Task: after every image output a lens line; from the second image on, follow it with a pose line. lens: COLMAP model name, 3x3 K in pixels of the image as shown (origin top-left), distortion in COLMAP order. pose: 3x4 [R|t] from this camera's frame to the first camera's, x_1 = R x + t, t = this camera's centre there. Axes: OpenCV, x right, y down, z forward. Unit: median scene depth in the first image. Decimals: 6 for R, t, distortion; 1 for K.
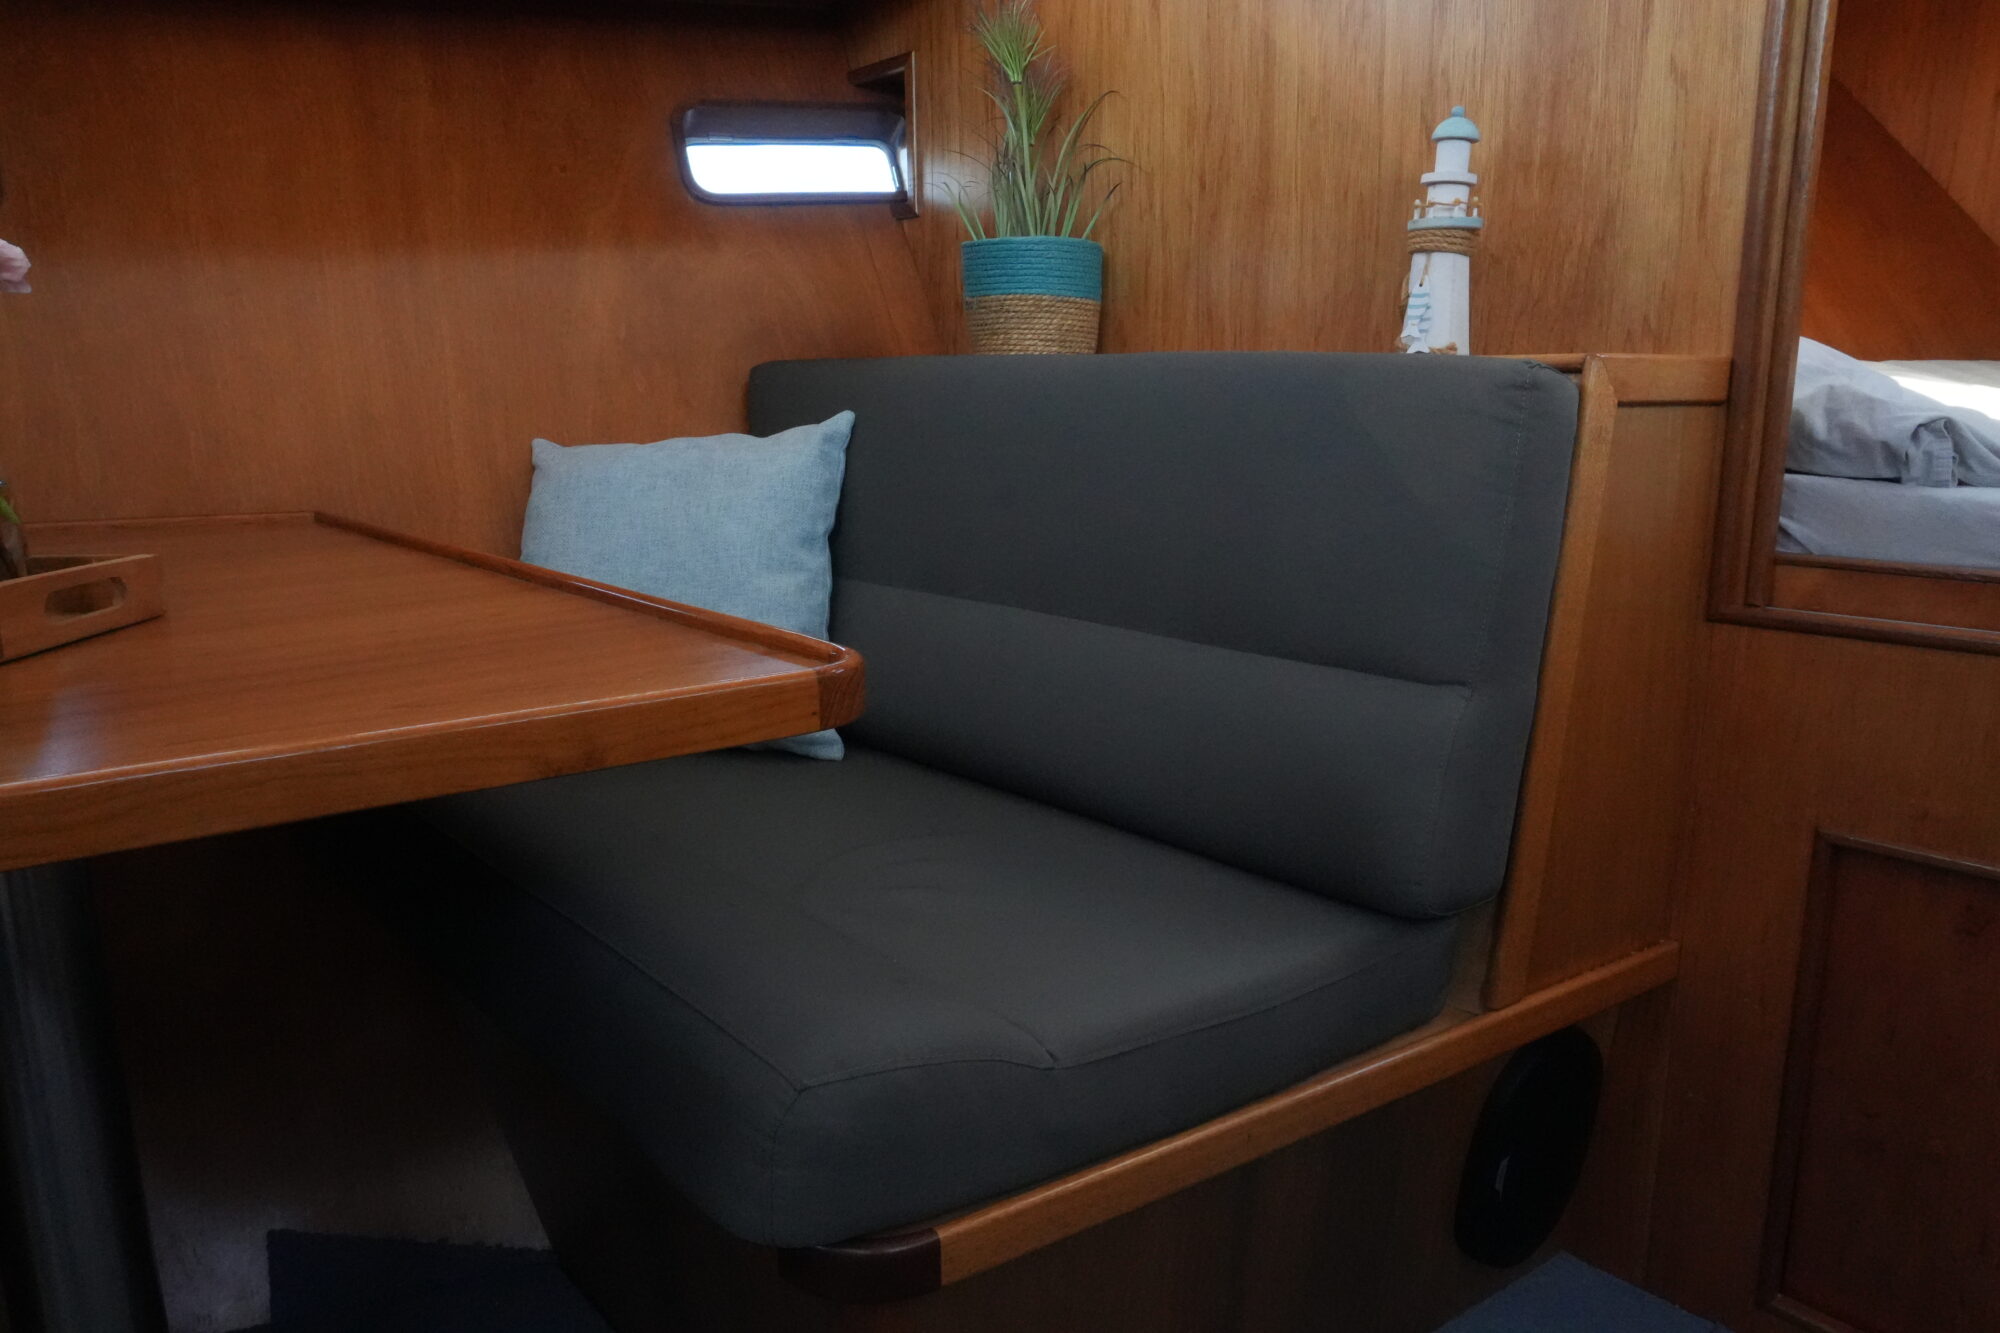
lens RADIAL K [[1354.5, 0, 980.5], [0, 1354.5, 673.0], [0, 0, 1]] dist [-0.052323, 0.031603]
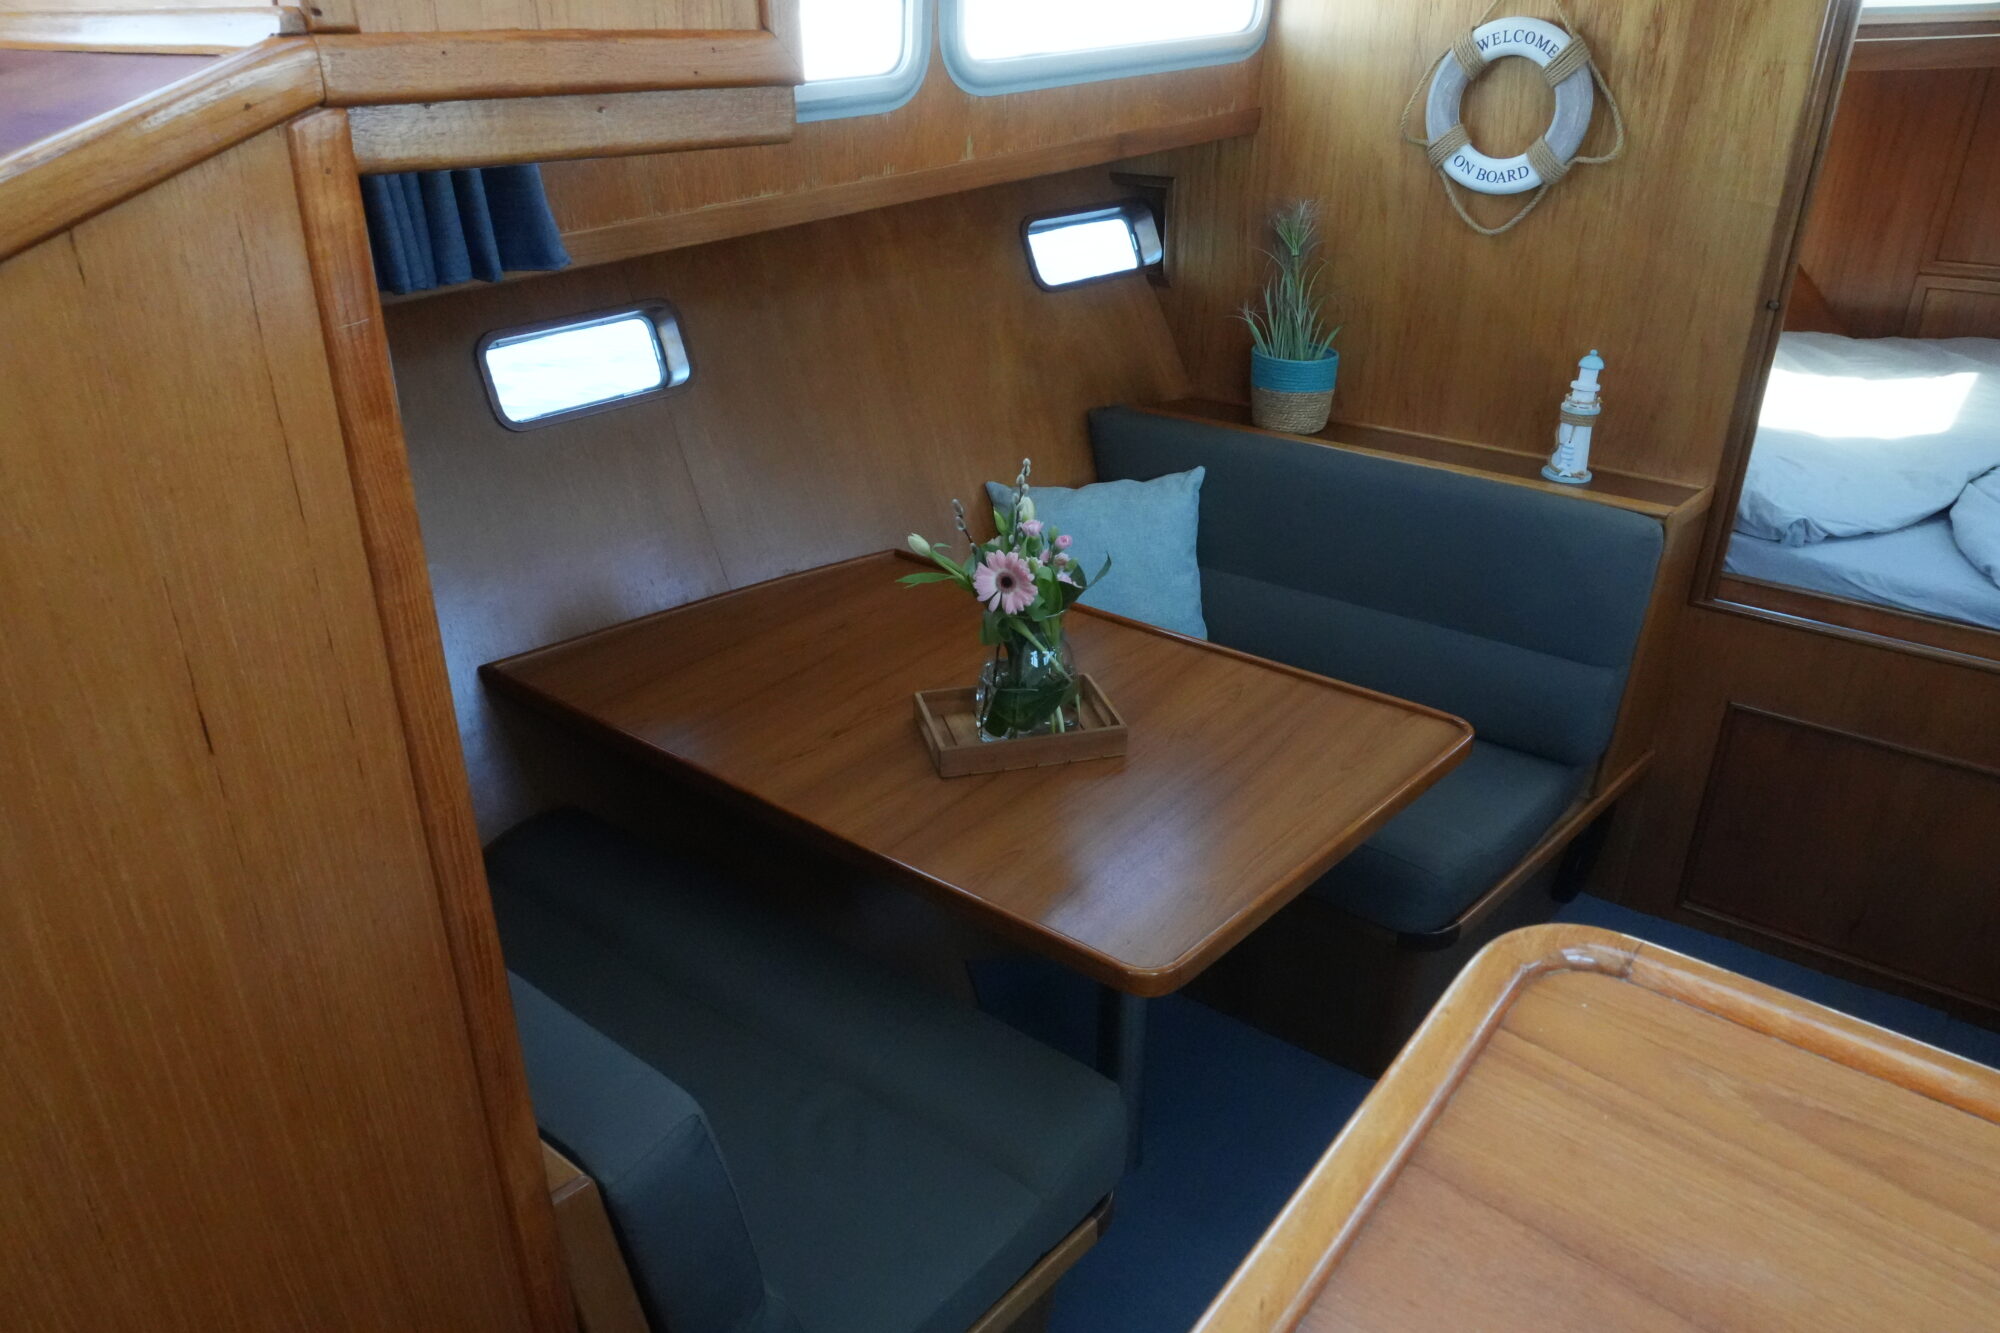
lens RADIAL K [[1354.5, 0, 958.3], [0, 1354.5, 665.1], [0, 0, 1]] dist [-0.052323, 0.031603]
pose [[0.980379, -0.083690, 0.178474, -0.964576], [0.038689, 0.969483, 0.242087, -0.504707], [-0.193288, -0.230432, 0.953699, -0.802706]]
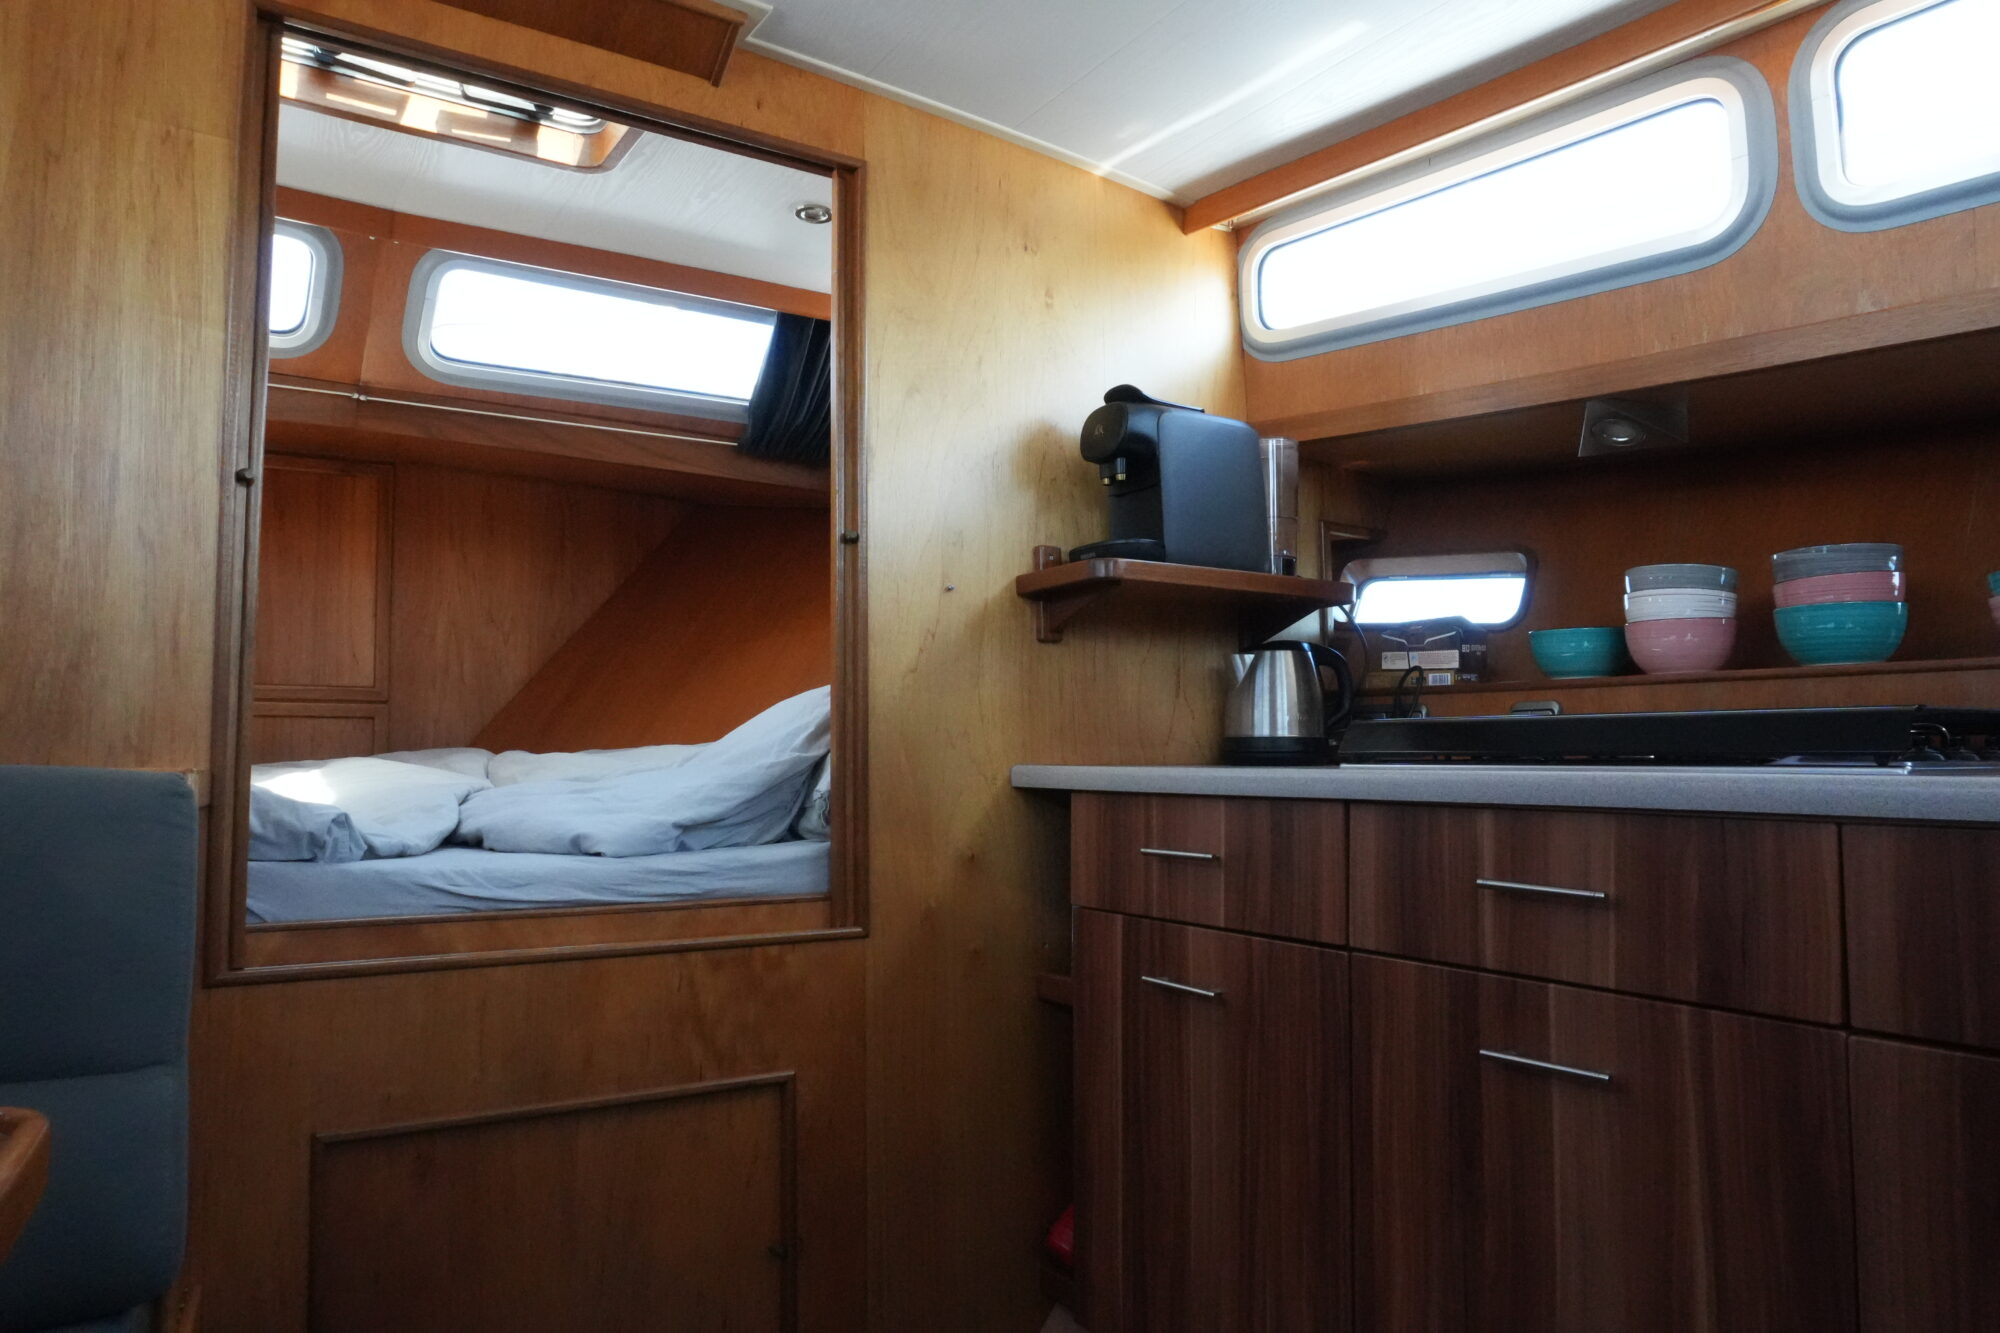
lens RADIAL K [[1354.5, 0, 1019.4], [0, 1354.5, 671.6], [0, 0, 1]] dist [-0.052323, 0.031603]
pose [[0.112247, 0.084194, 0.990107, -0.575443], [0.208024, 0.972334, -0.106266, -0.036291], [-0.971662, 0.217894, 0.091627, 0.130475]]
